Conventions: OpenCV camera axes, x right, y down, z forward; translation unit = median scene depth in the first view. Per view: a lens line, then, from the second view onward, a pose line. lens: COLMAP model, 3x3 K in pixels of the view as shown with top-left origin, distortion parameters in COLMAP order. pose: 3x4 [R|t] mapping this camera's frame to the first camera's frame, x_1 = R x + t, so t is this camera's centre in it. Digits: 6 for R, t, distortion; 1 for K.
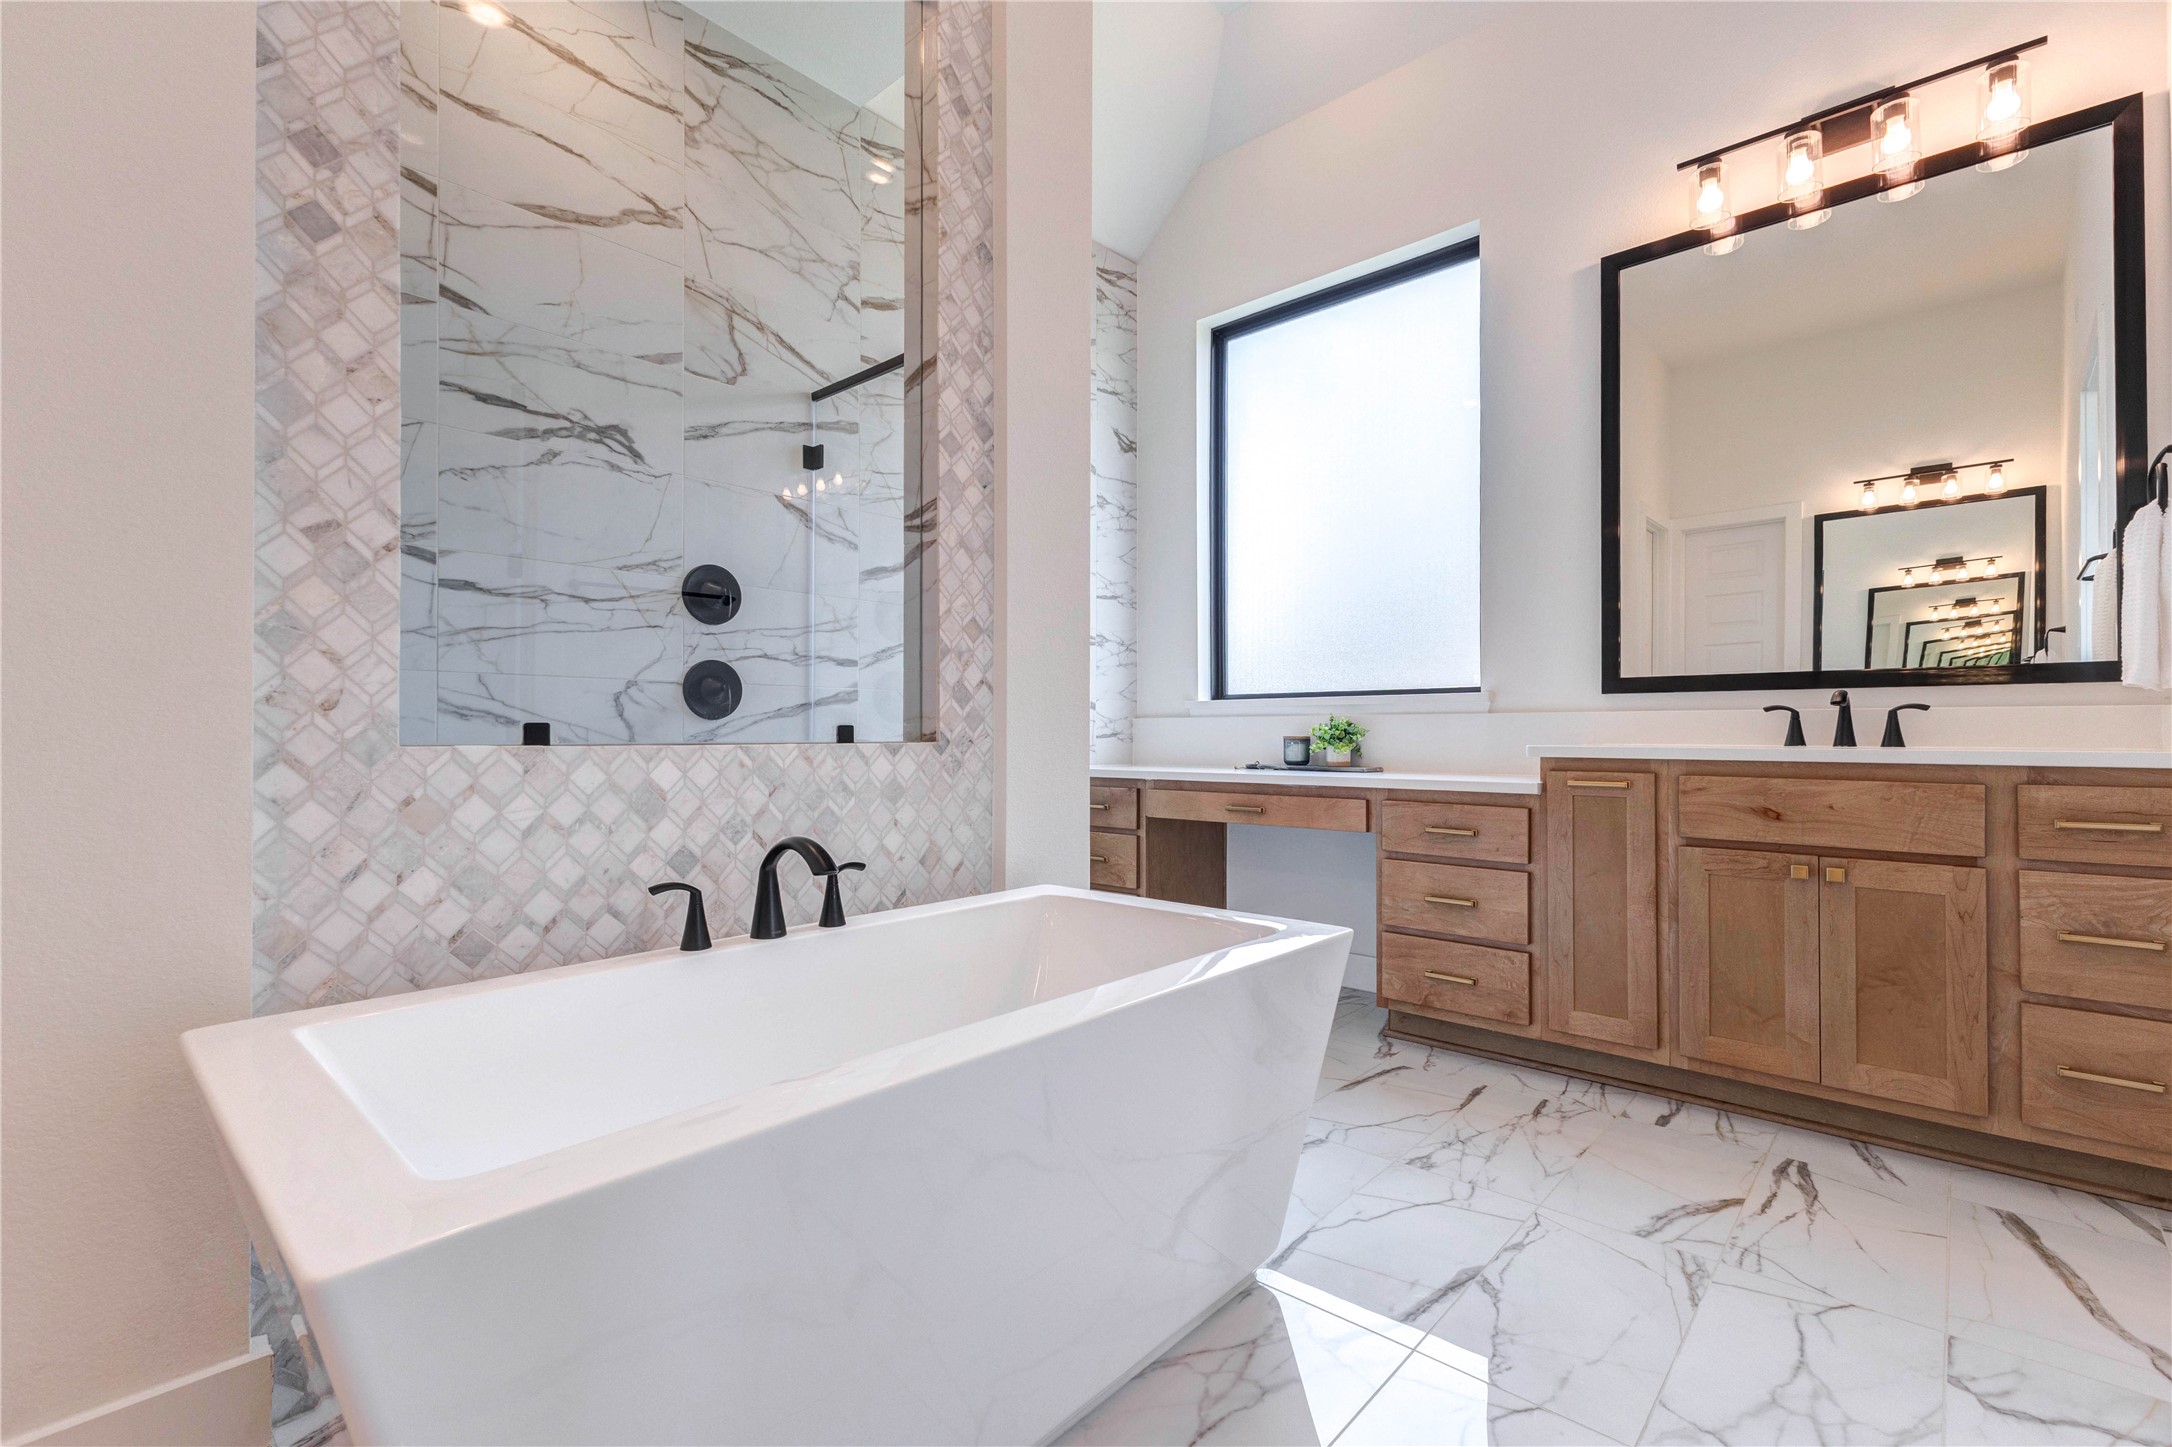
lens RADIAL K [[965.6, 0, 1085.7], [0, 965.6, 724.6], [0, 0, 1]] dist [0.013814, -0.003005]
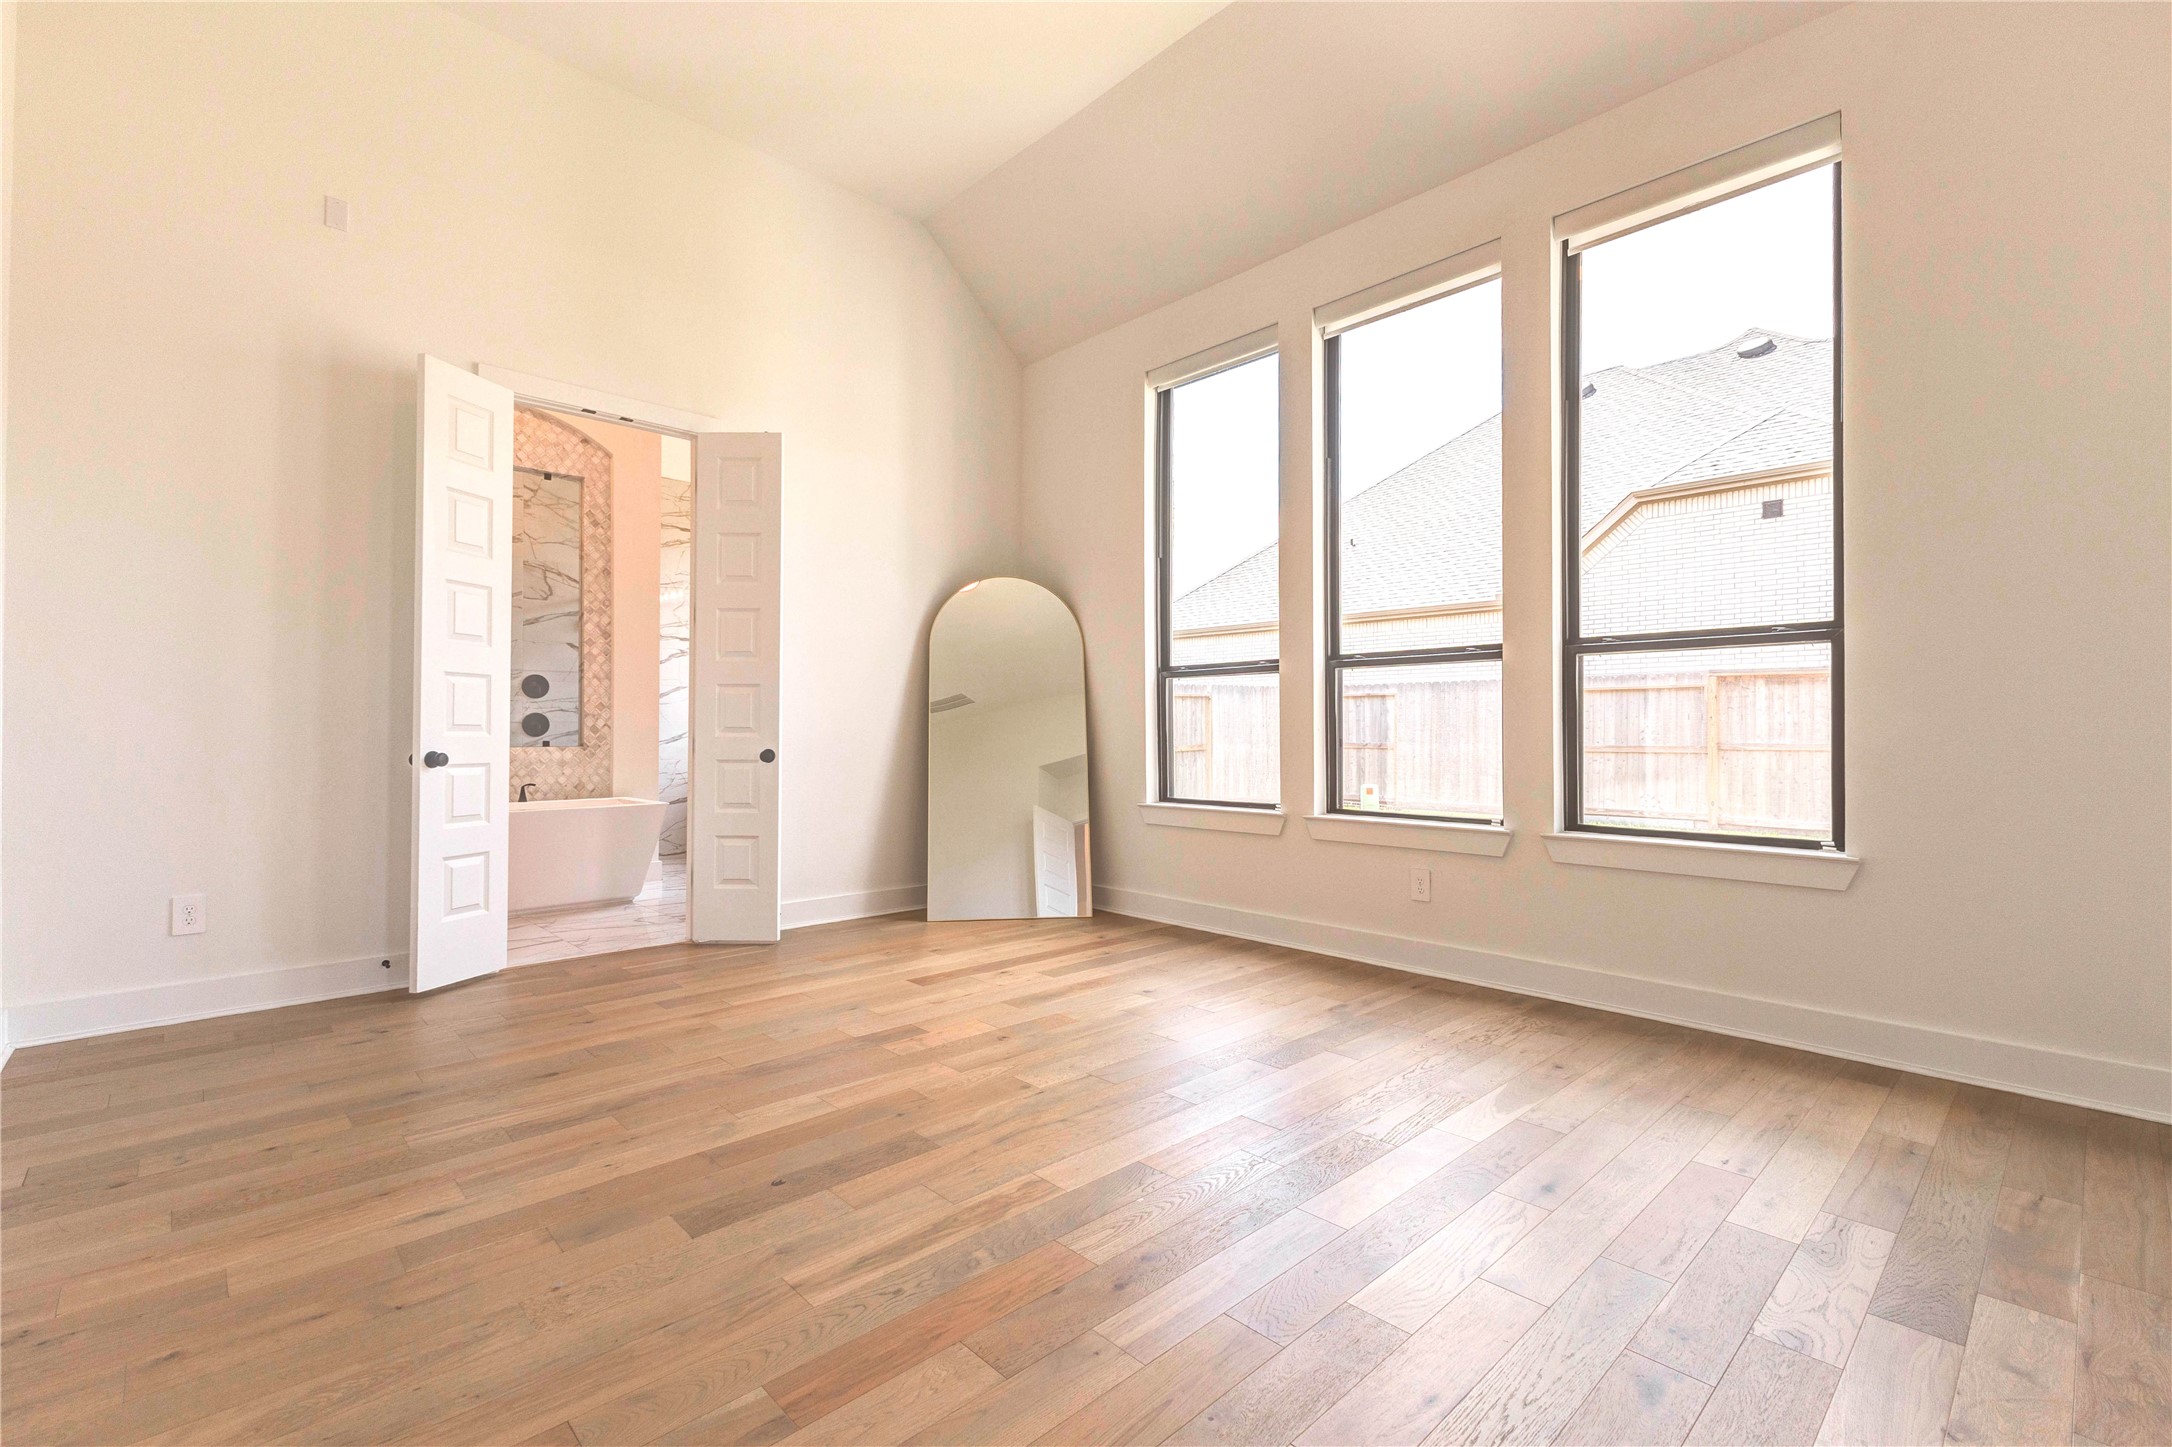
lens RADIAL K [[965.6, 0, 1083.7], [0, 965.6, 727.1], [0, 0, 1]] dist [0.013814, -0.003005]
pose [[0.996639, 0.002792, -0.081873, 1.539439], [-0.002530, 0.999991, 0.003298, -0.051913], [0.081881, -0.003080, 0.996637, -1.722681]]
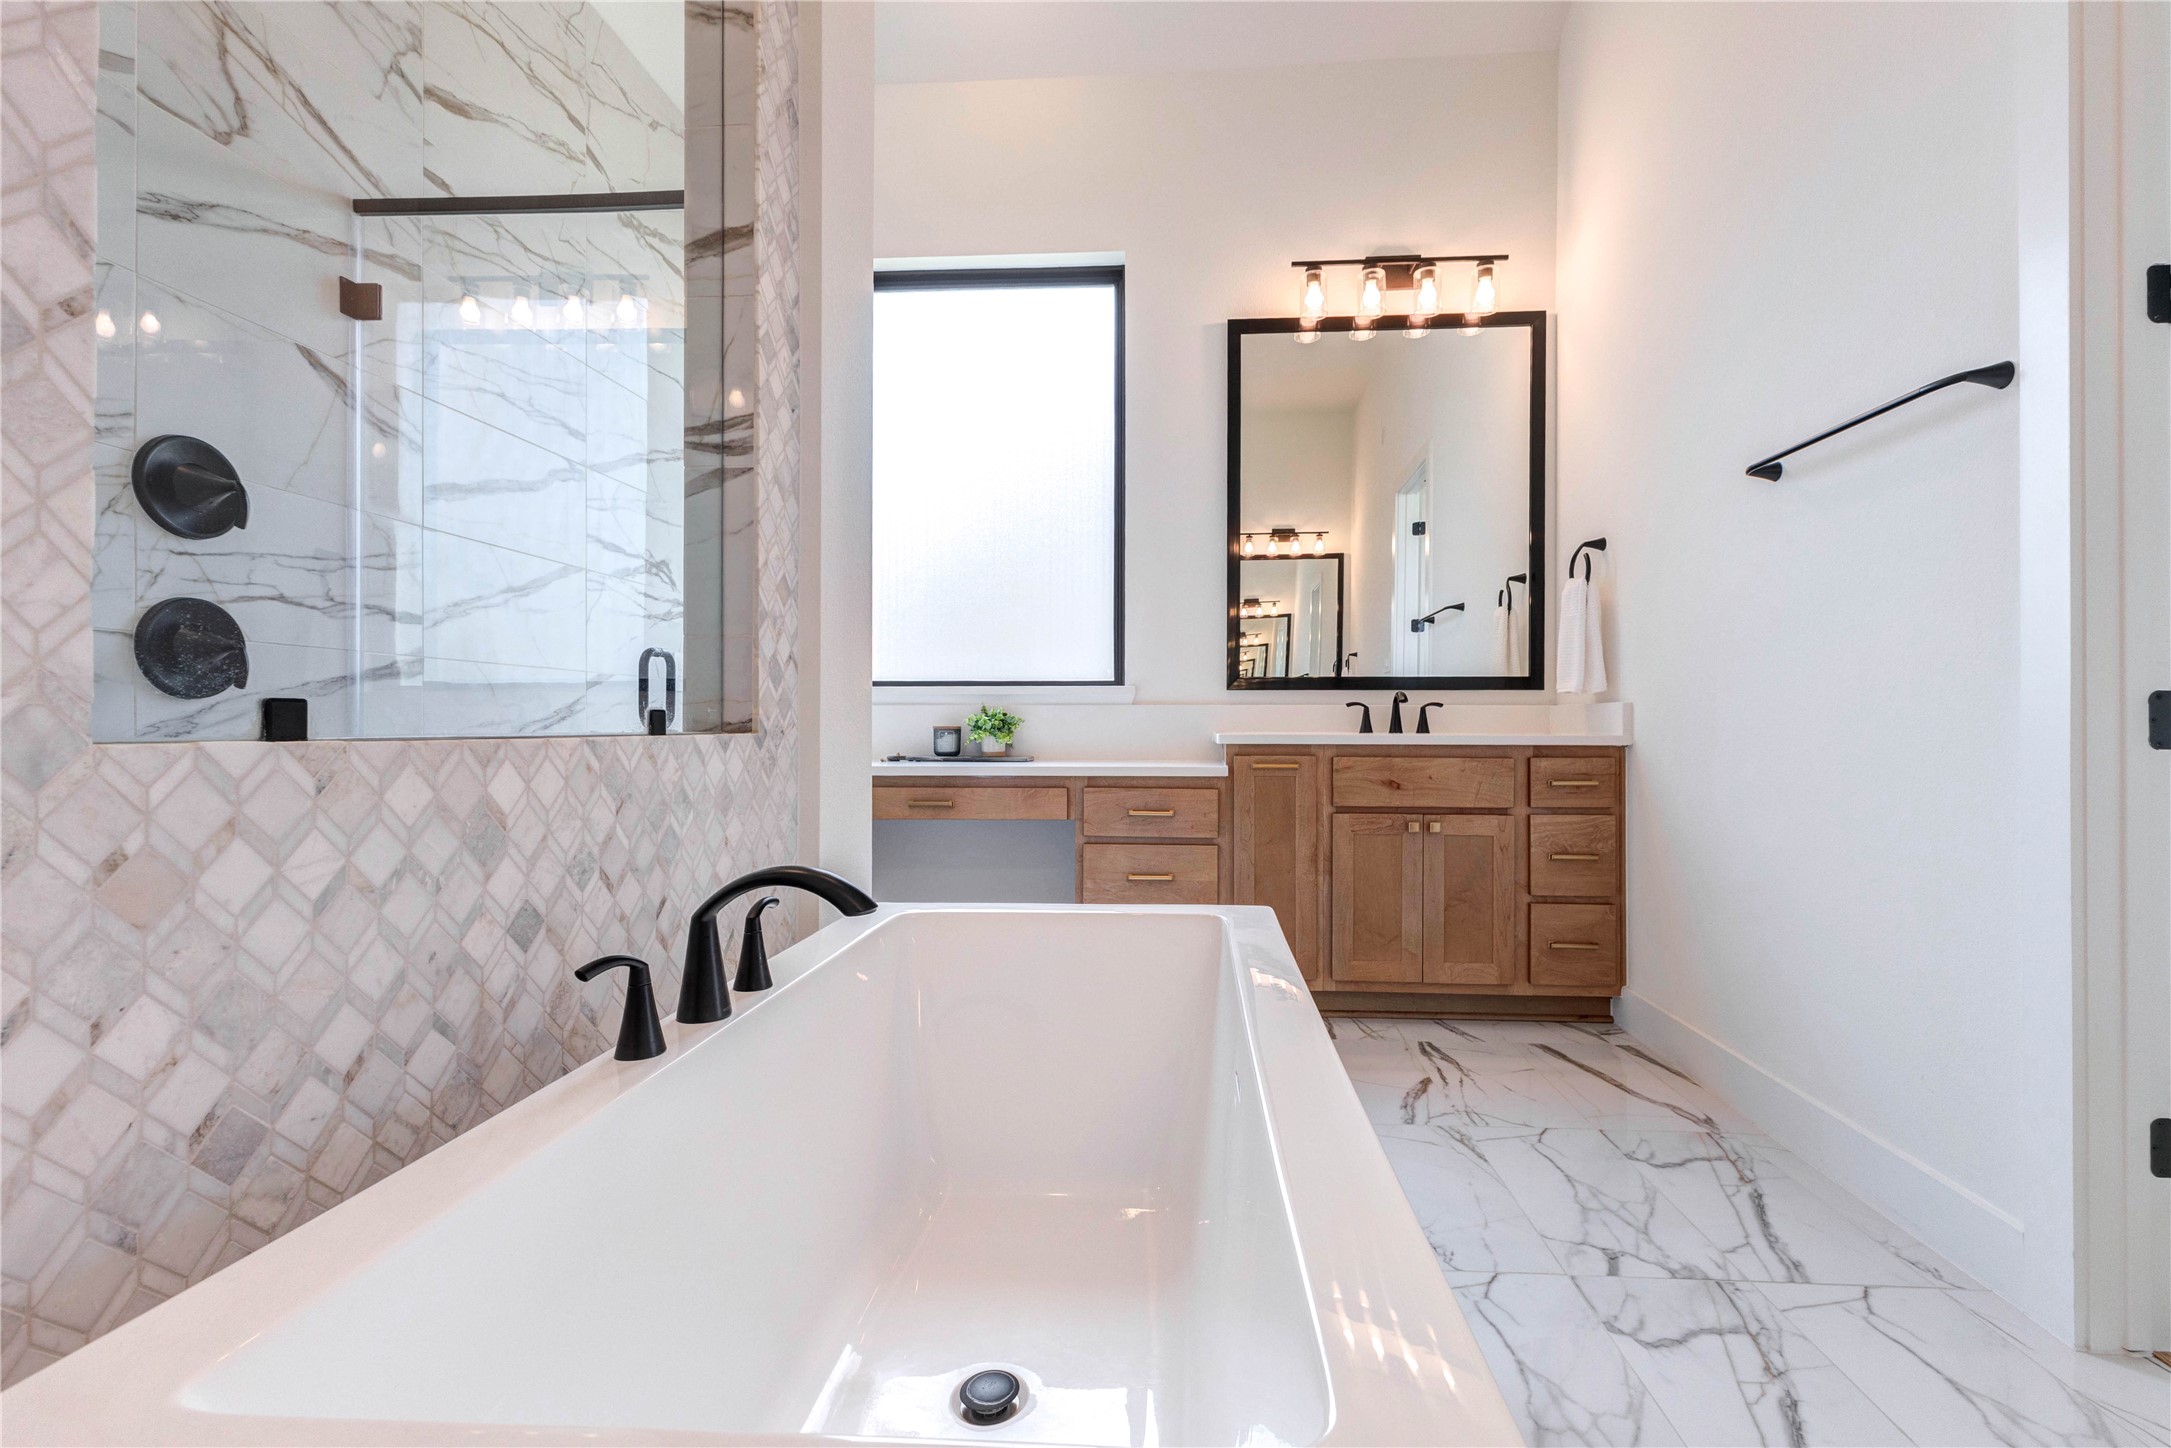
lens RADIAL K [[965.2, 0, 1134.0], [0, 965.2, 725.9], [0, 0, 1]] dist [0.013814, -0.003005]
pose [[0.774742, -0.000108, 0.632277, -0.398765], [-0.006414, 0.999947, 0.008030, 0.004261], [-0.632245, -0.010276, 0.774701, 0.212135]]
